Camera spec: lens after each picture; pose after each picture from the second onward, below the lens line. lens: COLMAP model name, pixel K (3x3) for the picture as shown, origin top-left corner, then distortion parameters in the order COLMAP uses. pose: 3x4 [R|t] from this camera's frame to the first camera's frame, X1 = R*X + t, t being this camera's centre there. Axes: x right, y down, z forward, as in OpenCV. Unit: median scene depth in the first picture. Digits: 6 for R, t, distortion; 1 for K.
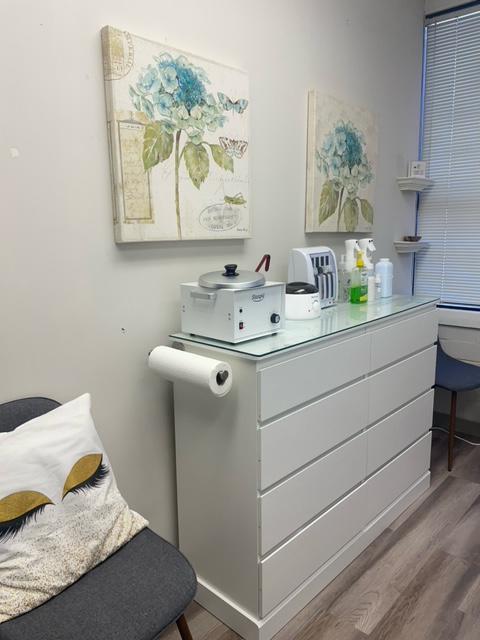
lens RADIAL K [[480.6, 0, 240.0], [0, 480.6, 320.0], [0, 0, 1]] dist [0.106821, -0.149942]
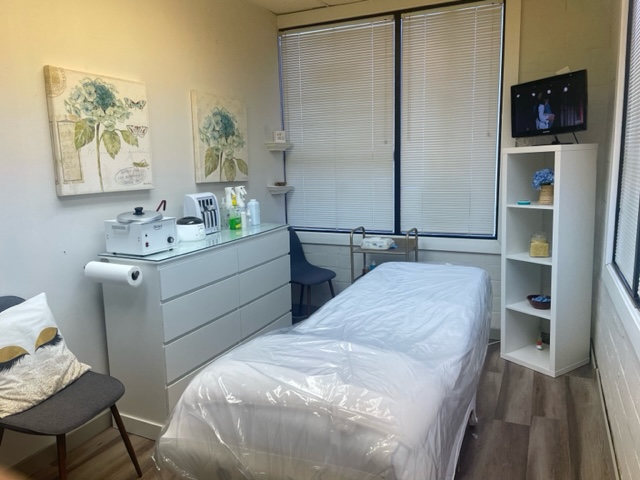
lens RADIAL K [[480.6, 0, 320.0], [0, 480.6, 240.0], [0, 0, 1]] dist [0.106821, -0.149942]
pose [[0.953326, -0.052327, 0.297374, 0.069479], [0.061457, 0.997880, -0.021427, 0.064946], [-0.295623, 0.038702, 0.954521, -0.719671]]
